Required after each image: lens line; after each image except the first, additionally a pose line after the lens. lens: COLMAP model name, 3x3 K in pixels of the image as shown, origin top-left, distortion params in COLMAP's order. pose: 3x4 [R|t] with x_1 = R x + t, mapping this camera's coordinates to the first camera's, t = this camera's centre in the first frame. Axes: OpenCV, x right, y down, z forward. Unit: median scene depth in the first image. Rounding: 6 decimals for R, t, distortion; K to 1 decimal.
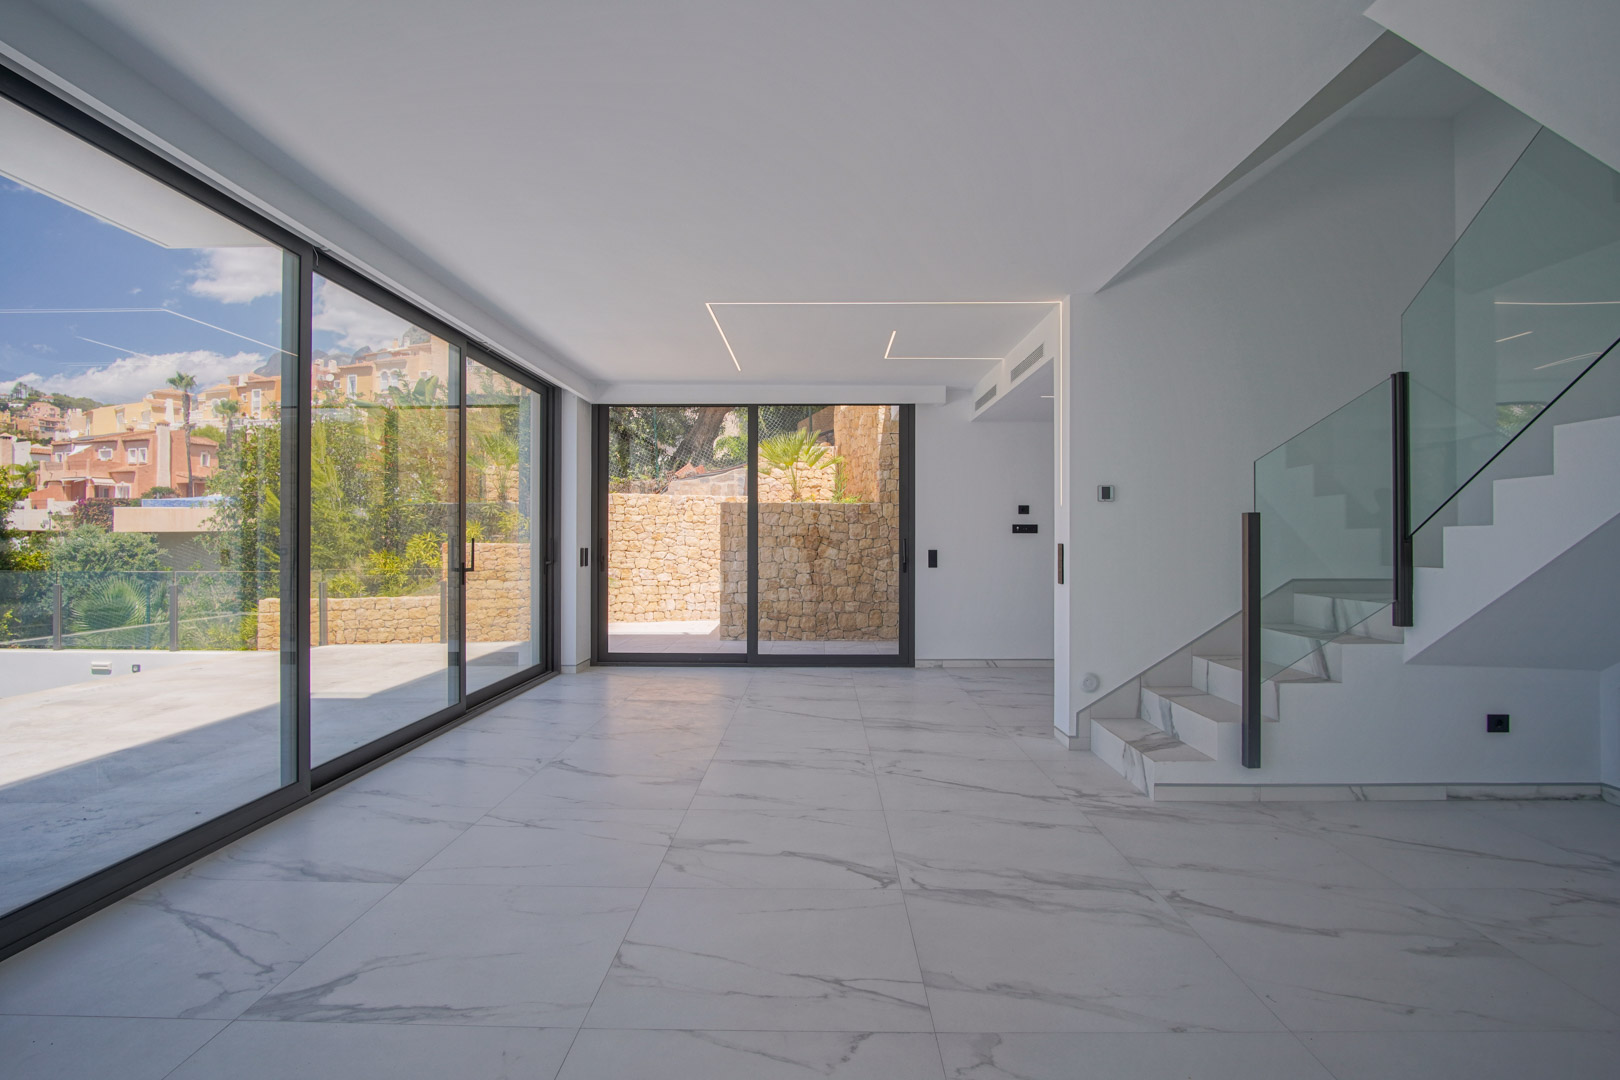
lens RADIAL K [[894.7, 0, 810.0], [0, 894.7, 540.0], [0, 0, 1]] dist [-0.008792, -0.000229]
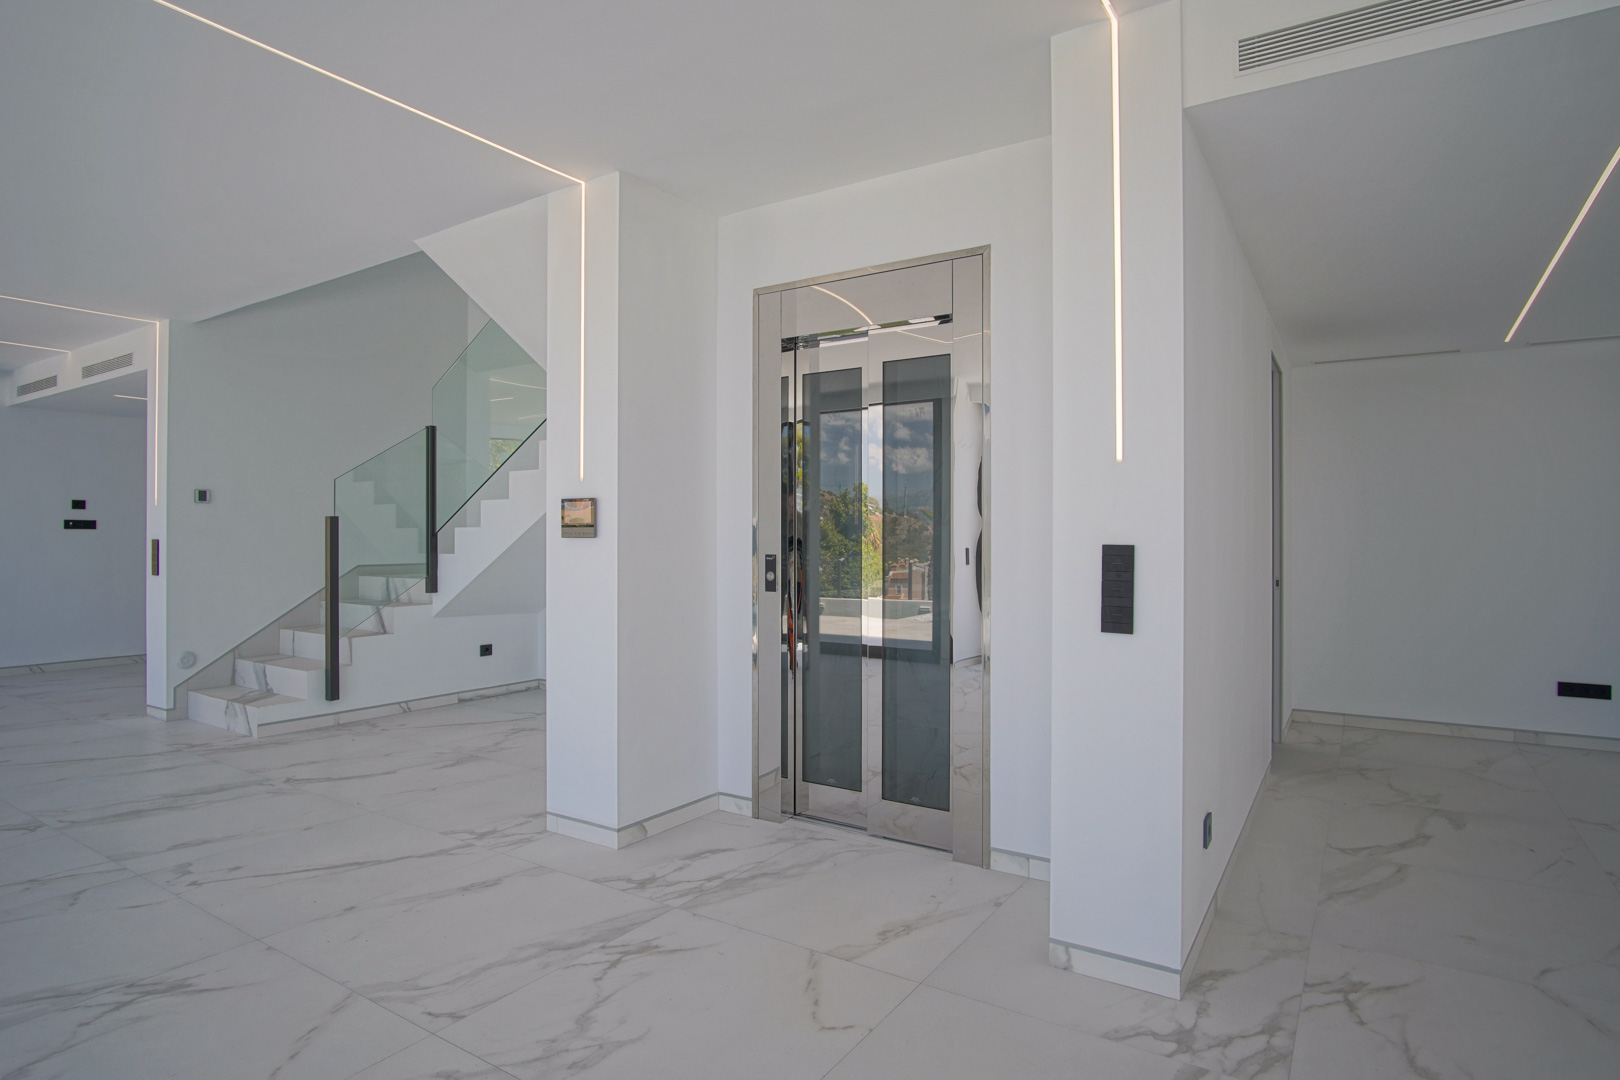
lens RADIAL K [[879.3, 0, 843.2], [0, 879.3, 538.1], [0, 0, 1]] dist [-0.042188, 0.000241]
pose [[0.521416, -0.000085, 0.853303, -0.221575], [-0.000842, 0.999999, 0.000614, 0.001678], [-0.853302, -0.001038, 0.521415, -0.350665]]
